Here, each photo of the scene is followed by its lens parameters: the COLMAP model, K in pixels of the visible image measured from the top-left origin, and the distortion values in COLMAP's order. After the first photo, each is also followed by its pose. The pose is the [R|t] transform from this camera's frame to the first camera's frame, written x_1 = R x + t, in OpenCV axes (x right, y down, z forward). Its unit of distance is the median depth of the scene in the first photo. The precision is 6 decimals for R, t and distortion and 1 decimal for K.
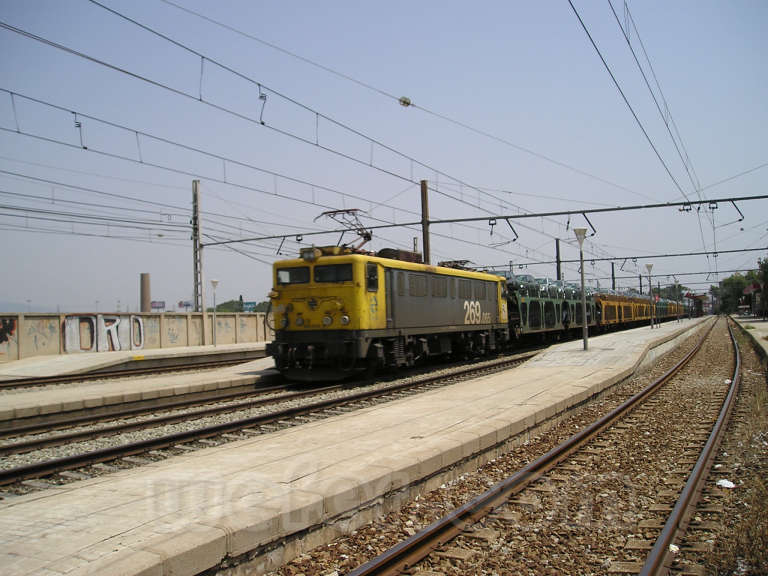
lens RADIAL K [[792.3, 0, 399.0], [0, 792.3, 287.5], [0, 0, 1]] dist [-0.140325, 0.096713]
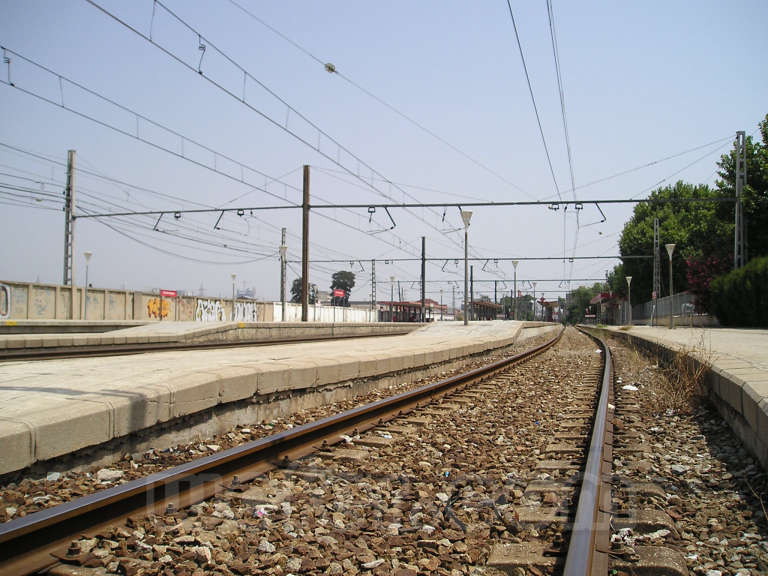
lens RADIAL K [[792.3, 0, 399.0], [0, 792.3, 287.5], [0, 0, 1]] dist [-0.140325, 0.096713]
pose [[0.982028, 0.048513, 0.182394, -0.029923], [-0.048047, 0.998821, -0.006978, 0.024124], [-0.182518, -0.001911, 0.983201, -0.023699]]
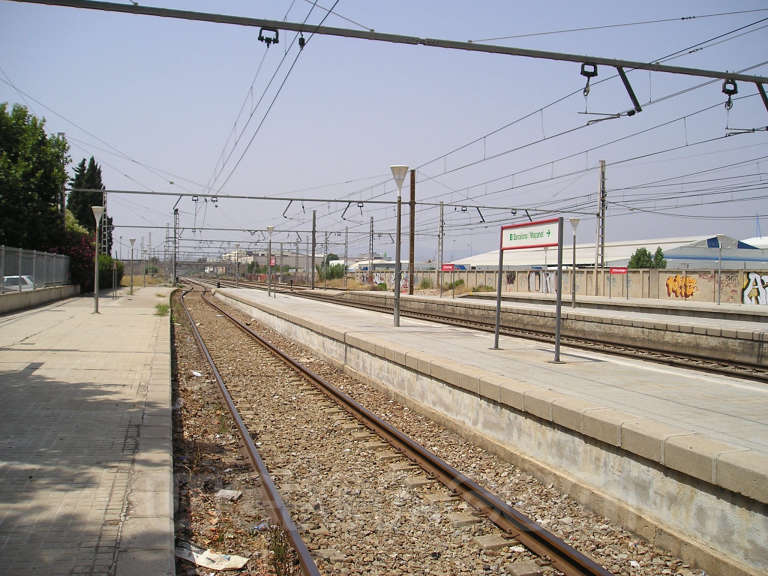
lens RADIAL K [[792.3, 0, 399.0], [0, 792.3, 287.5], [0, 0, 1]] dist [-0.140325, 0.096713]
pose [[-0.745989, 0.034468, -0.665065, 0.908063], [0.041938, 0.999109, 0.004740, 0.047675], [0.664636, -0.024356, -0.746770, 1.934667]]
